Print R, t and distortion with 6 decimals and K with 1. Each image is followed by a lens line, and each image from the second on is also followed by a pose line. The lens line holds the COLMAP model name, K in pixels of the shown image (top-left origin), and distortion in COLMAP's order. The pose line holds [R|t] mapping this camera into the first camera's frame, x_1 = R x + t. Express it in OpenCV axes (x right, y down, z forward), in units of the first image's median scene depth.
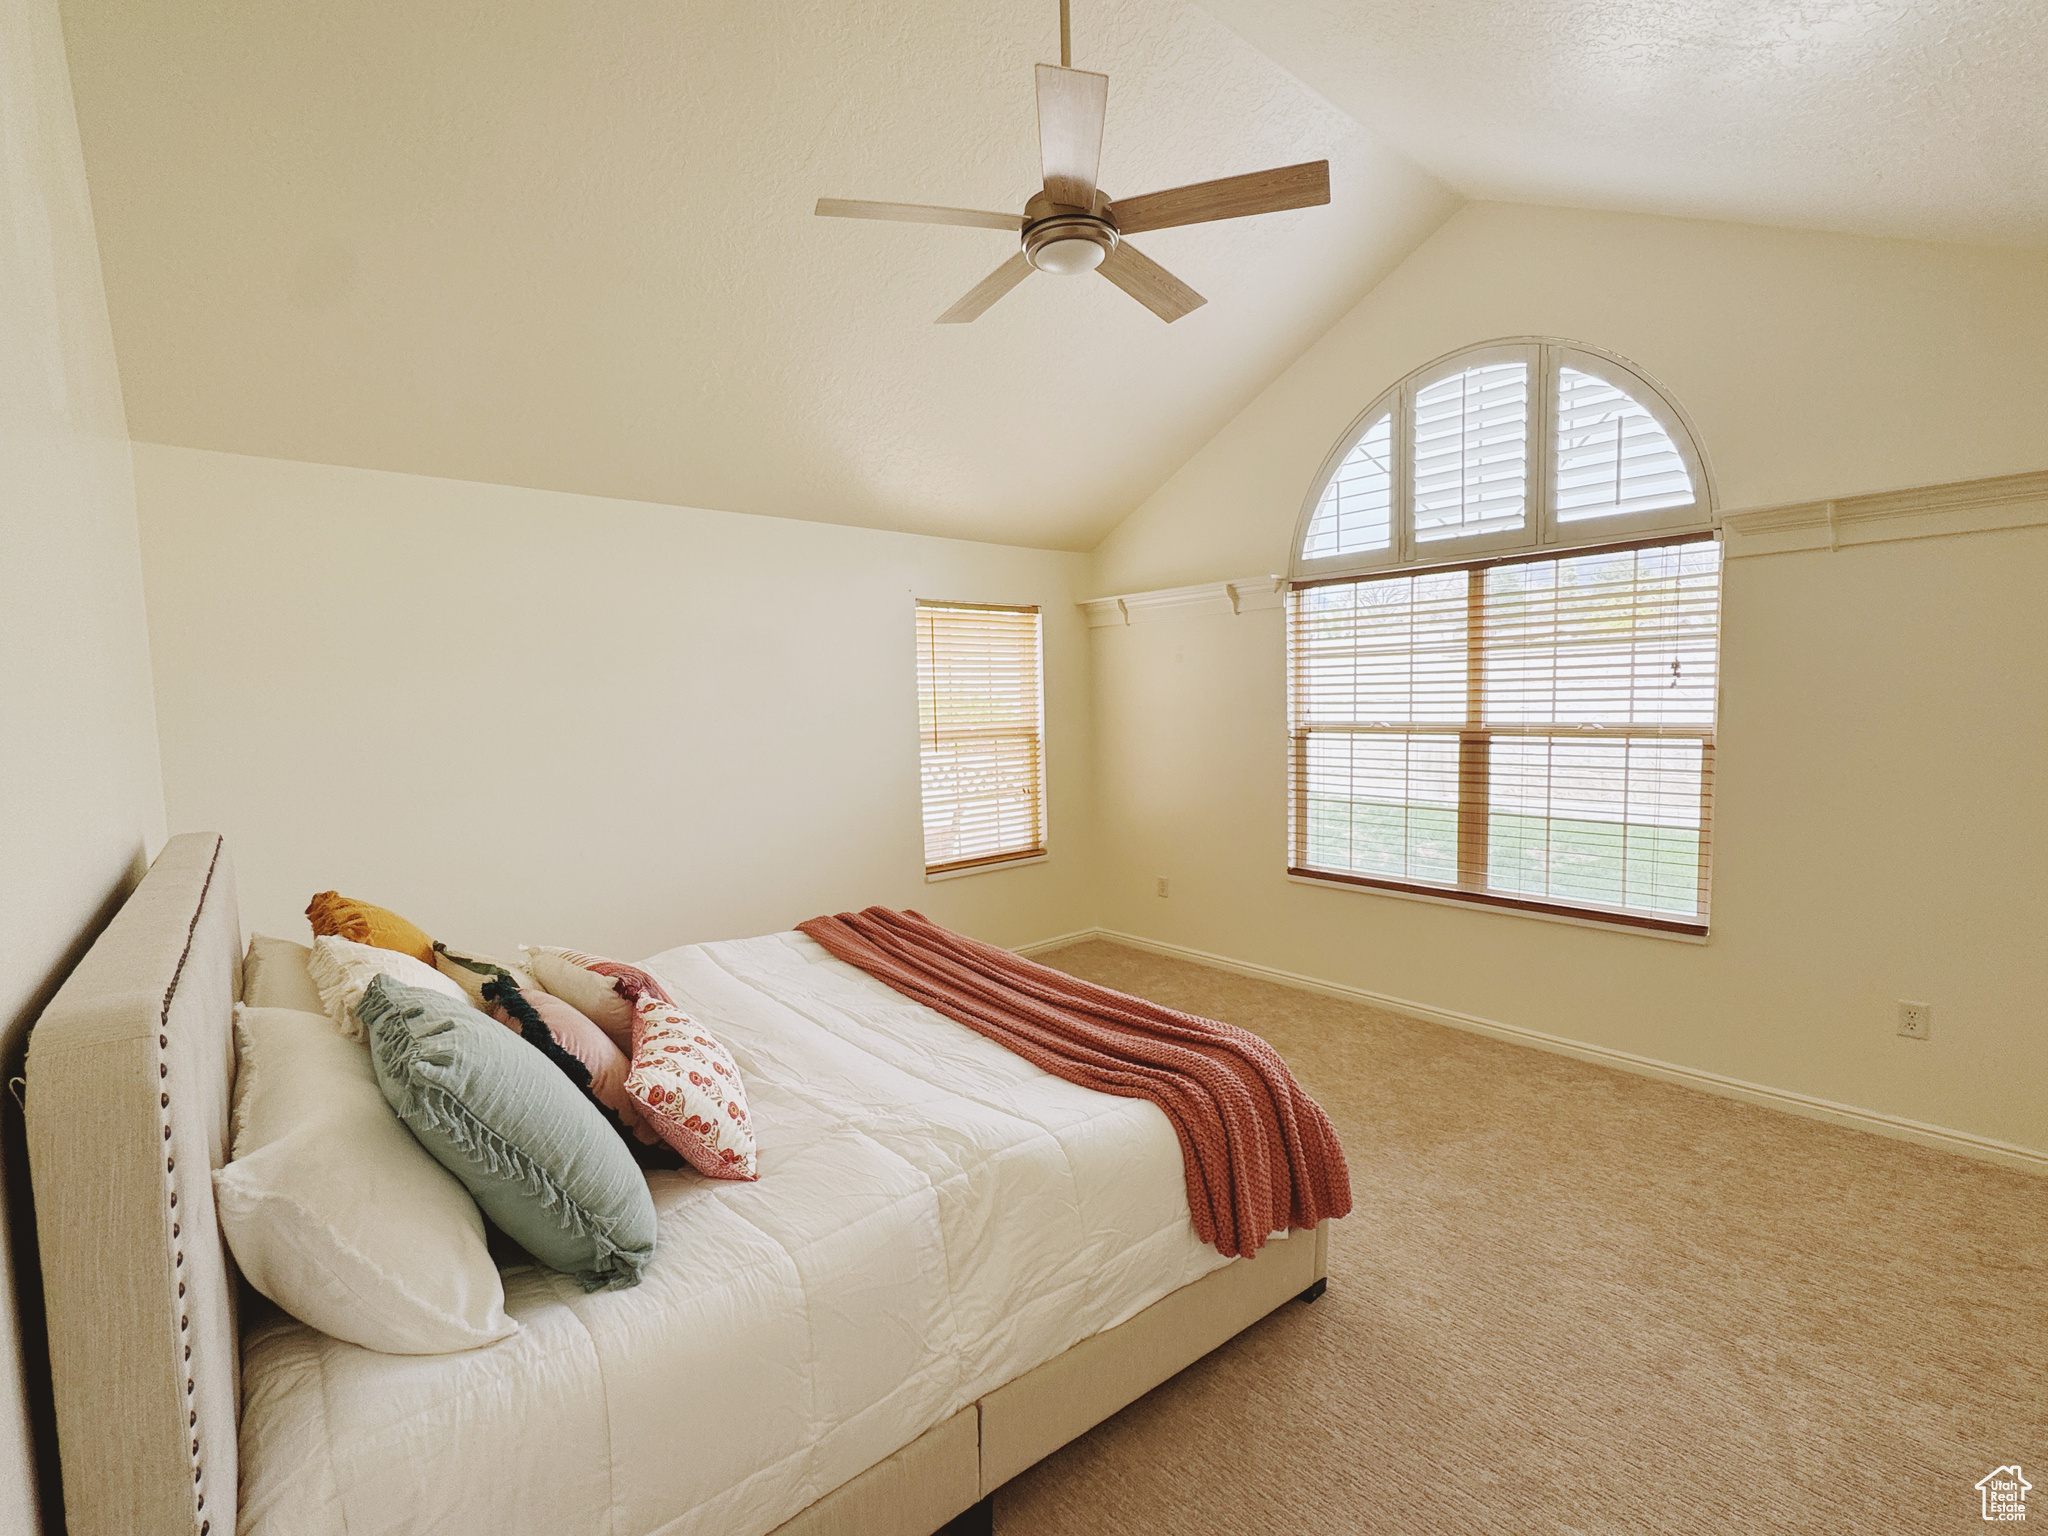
lens RADIAL K [[922.2, 0, 1024.0], [0, 922.2, 768.0], [0, 0, 1]] dist [-0.000530, -0.000118]
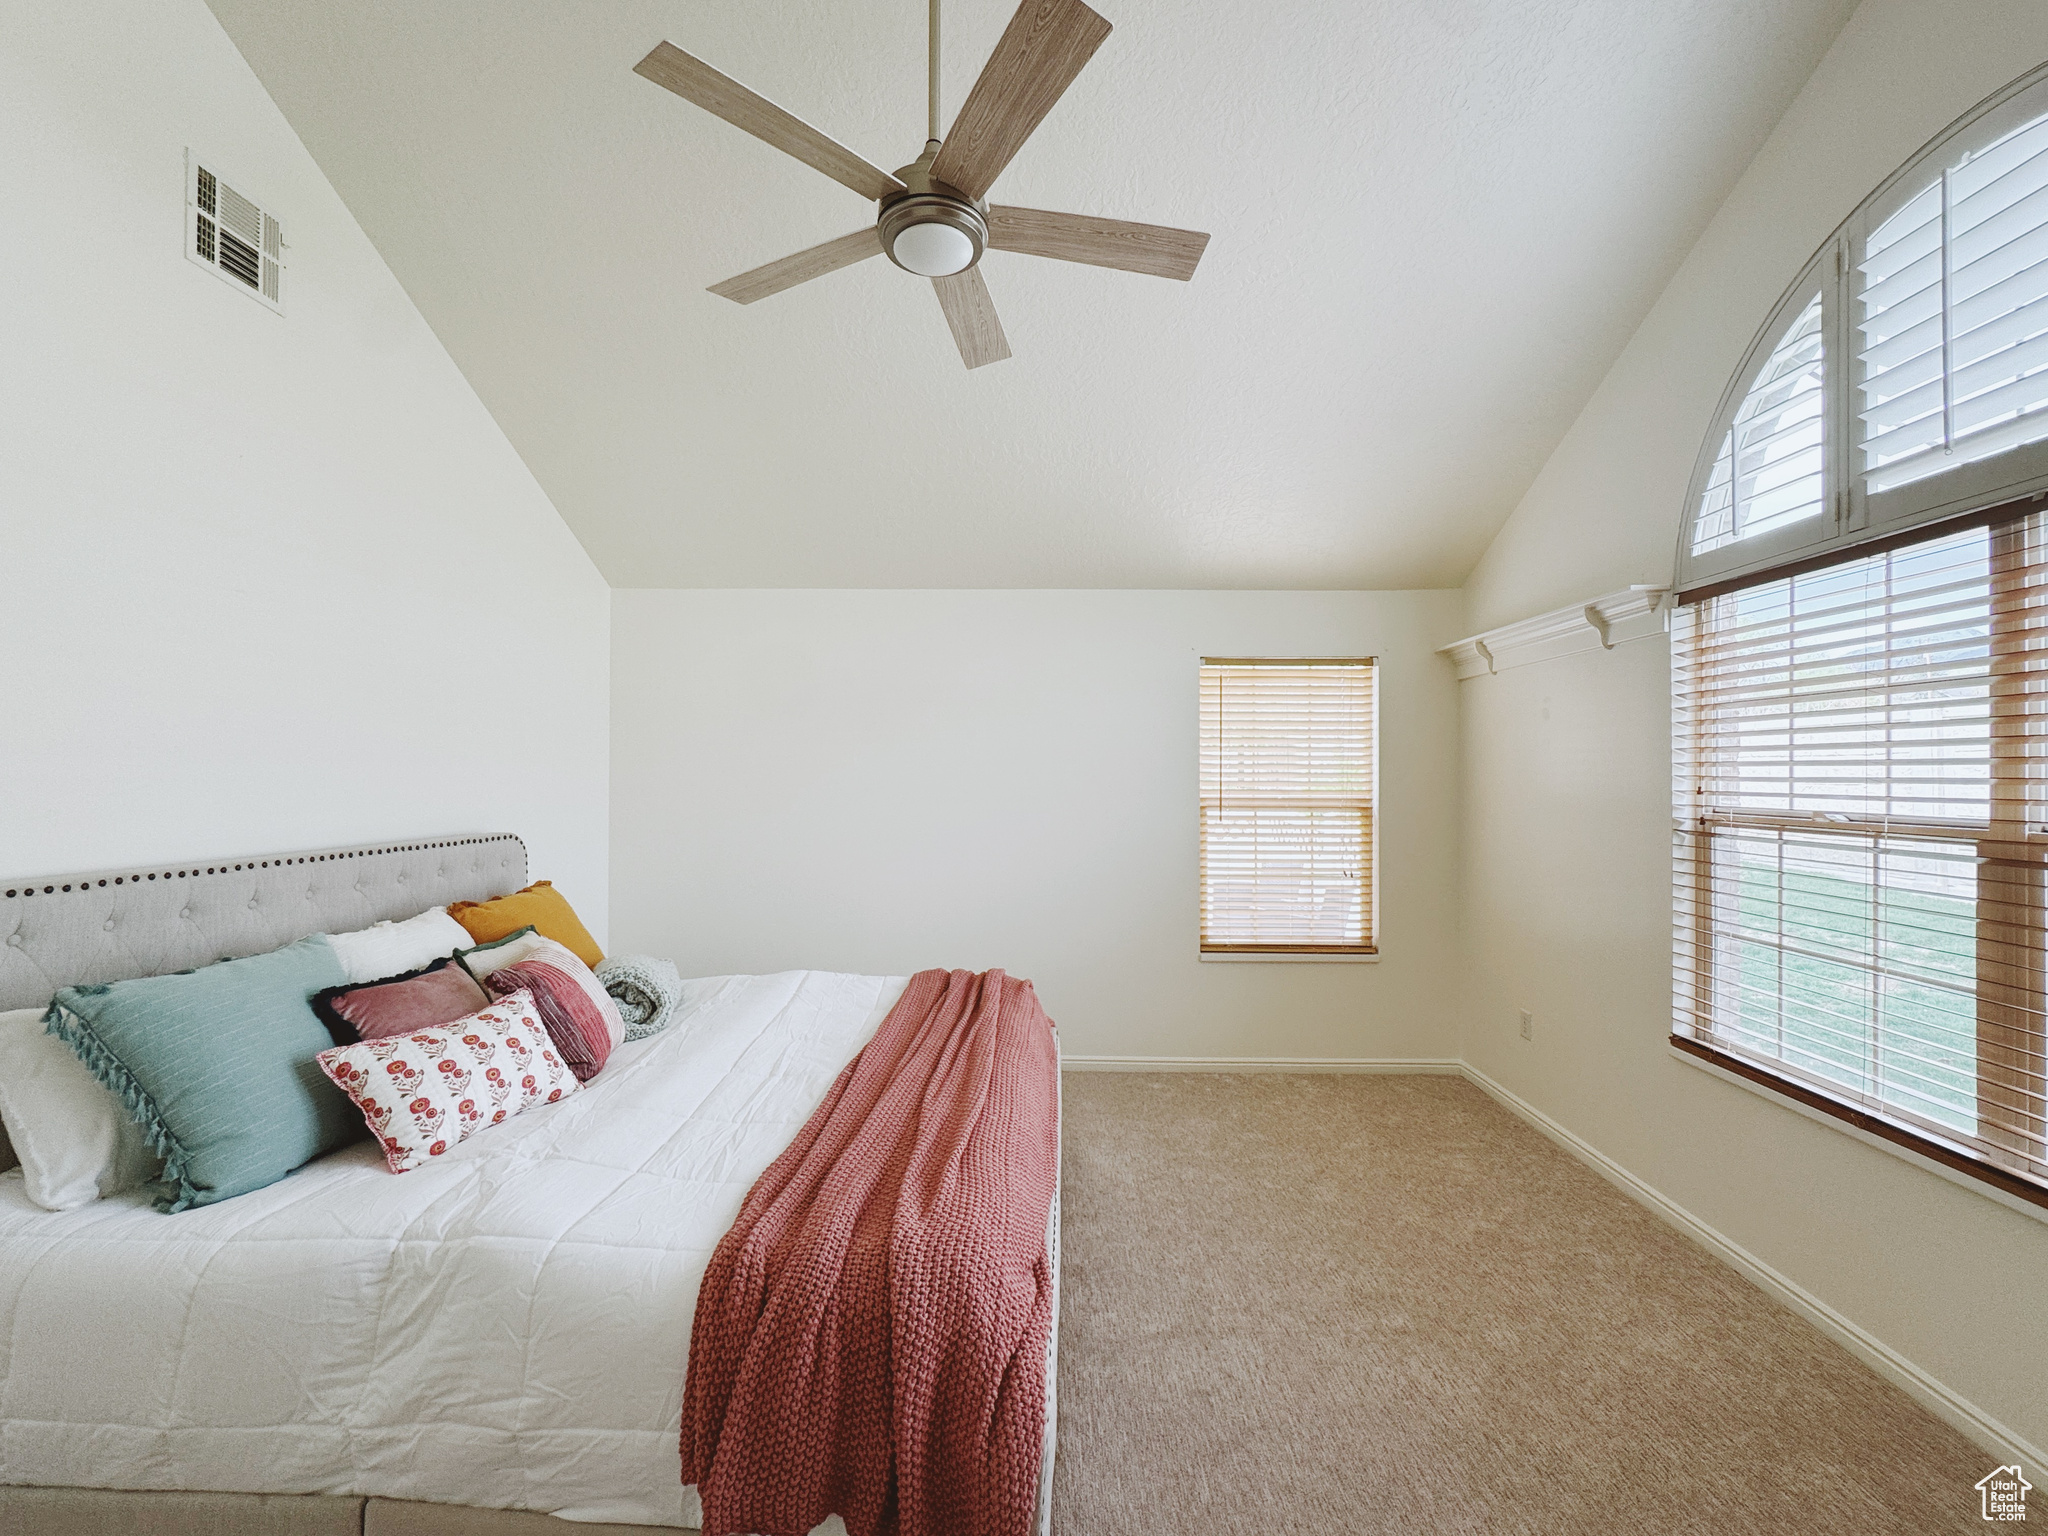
lens RADIAL K [[836.1, 0, 1024.0], [0, 836.1, 768.0], [0, 0, 1]] dist [-0.001373, 0.000330]
pose [[0.744461, 0.021306, -0.667325, 0.351457], [-0.071610, 0.996273, -0.048079, -0.016860], [0.663814, 0.083581, 0.743213, 0.270344]]
